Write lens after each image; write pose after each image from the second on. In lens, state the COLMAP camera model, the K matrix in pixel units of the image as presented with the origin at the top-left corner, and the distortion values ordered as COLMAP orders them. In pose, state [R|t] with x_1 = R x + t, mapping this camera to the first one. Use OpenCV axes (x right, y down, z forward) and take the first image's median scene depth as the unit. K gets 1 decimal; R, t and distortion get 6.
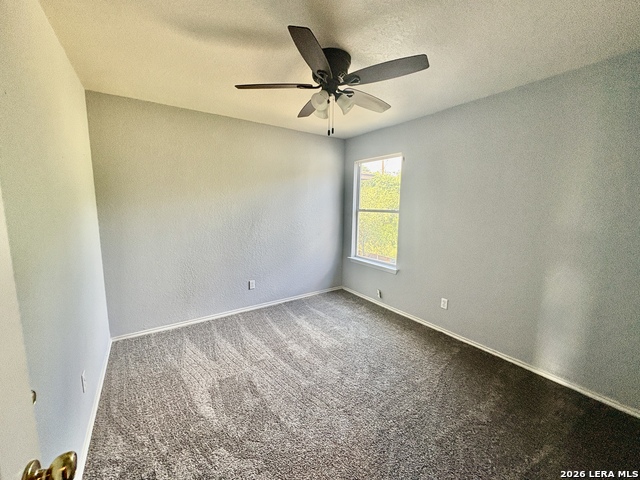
lens RADIAL K [[255.9, 0, 320.0], [0, 255.9, 240.0], [0, 0, 1]] dist [0.000429, 0.000018]
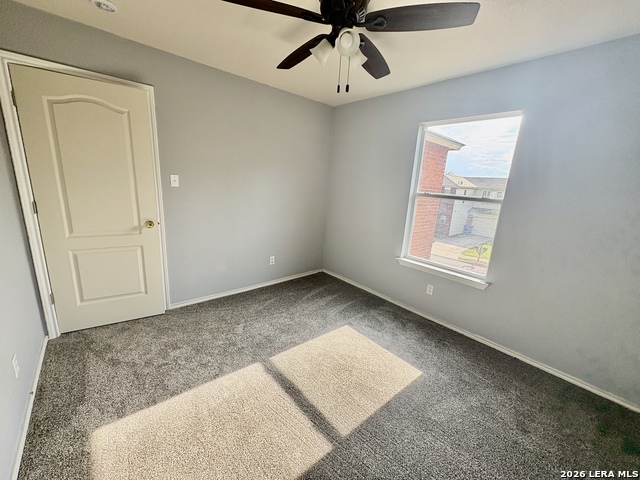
lens RADIAL K [[255.9, 0, 320.0], [0, 255.9, 240.0], [0, 0, 1]] dist [0.000429, 0.000018]
pose [[0.990412, 0.020588, 0.136603, -0.200967], [-0.032813, 0.995593, 0.087851, -0.040300], [-0.134192, -0.091491, 0.986723, 0.296831]]
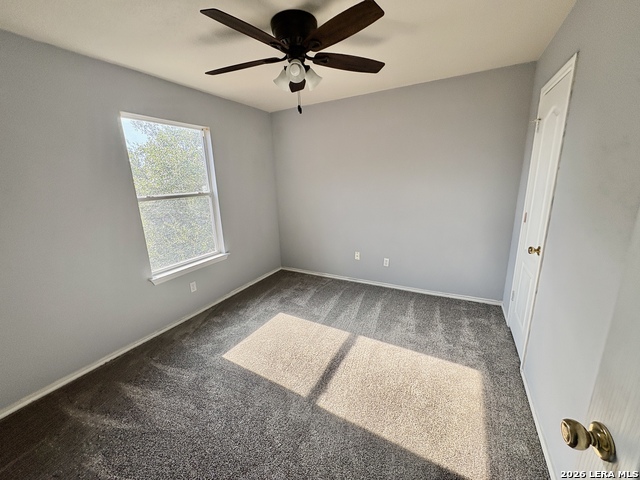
lens RADIAL K [[255.9, 0, 320.0], [0, 255.9, 240.0], [0, 0, 1]] dist [0.000429, 0.000018]
pose [[-0.465739, -0.198557, 0.862359, -0.544323], [0.159906, 0.939577, 0.302698, -0.132880], [-0.870355, 0.278874, -0.405847, 0.847355]]
